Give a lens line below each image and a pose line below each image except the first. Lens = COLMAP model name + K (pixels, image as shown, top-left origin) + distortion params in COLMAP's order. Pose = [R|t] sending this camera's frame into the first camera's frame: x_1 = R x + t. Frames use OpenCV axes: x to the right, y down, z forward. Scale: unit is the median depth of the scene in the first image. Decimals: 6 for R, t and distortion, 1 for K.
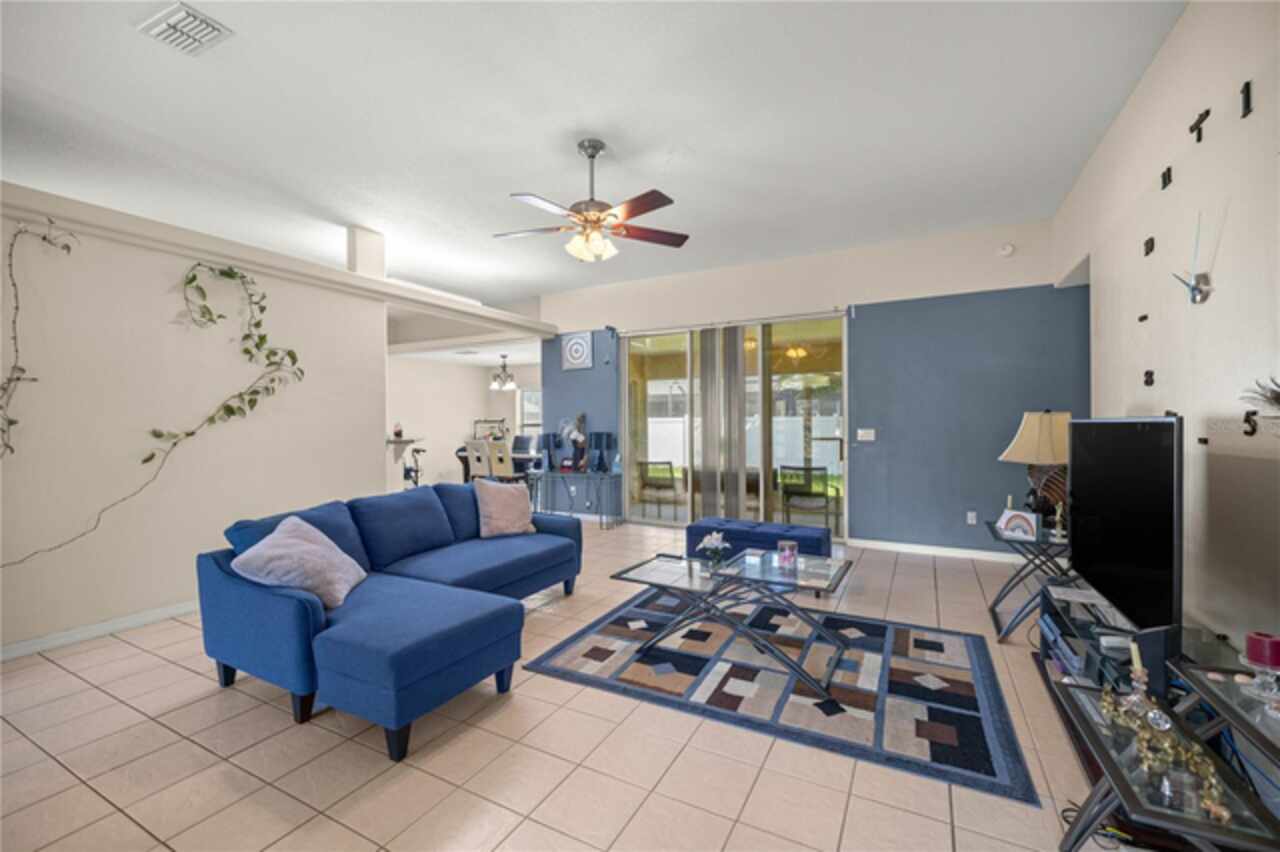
lens RADIAL K [[546.6, 0, 632.3], [0, 546.6, 421.5], [0, 0, 1]] dist [0.007796, 0.000002]
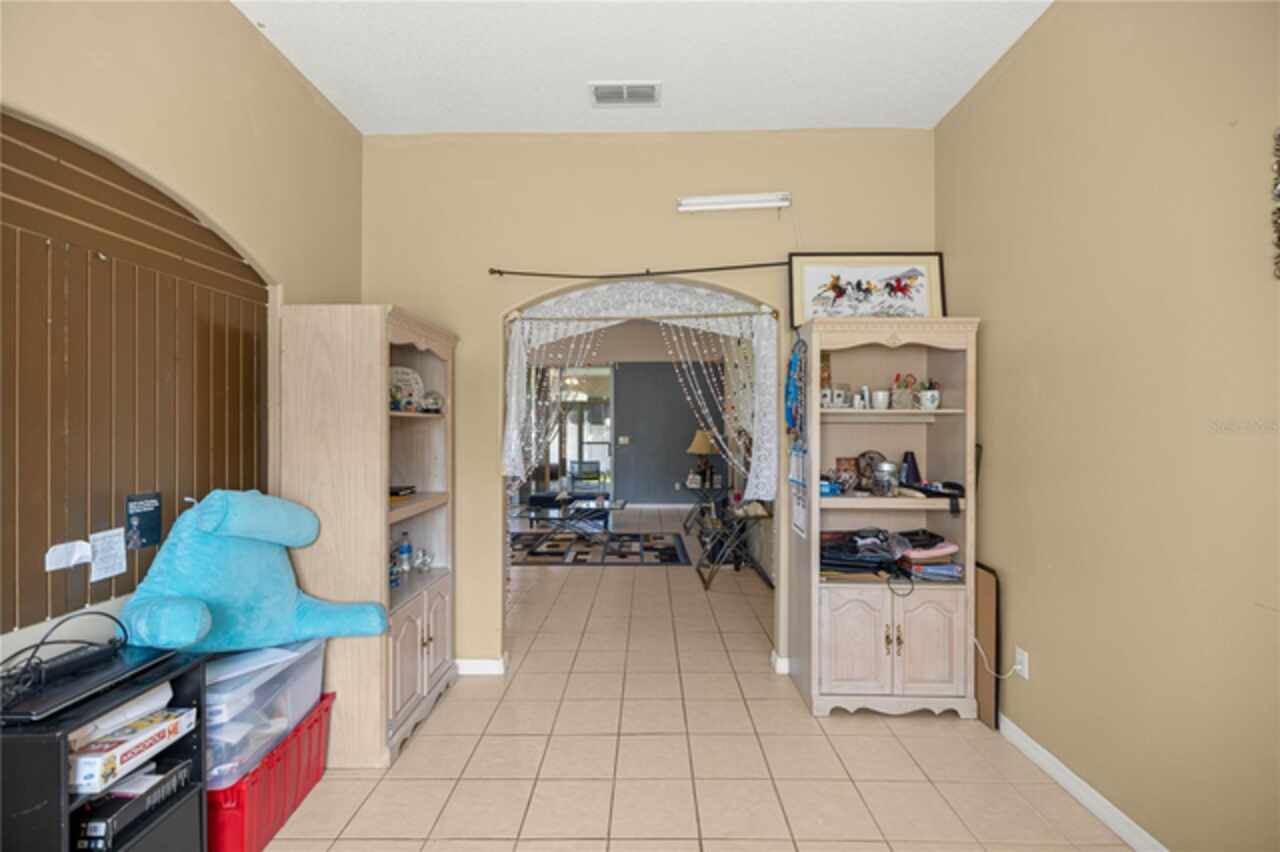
lens RADIAL K [[546.6, 0, 640.8], [0, 546.6, 425.4], [0, 0, 1]] dist [0.007796, 0.000002]
pose [[0.888948, 0.003421, 0.457995, -0.500795], [-0.003437, 0.999994, -0.000798, -0.034684], [-0.457995, -0.000864, 0.888954, -0.870289]]
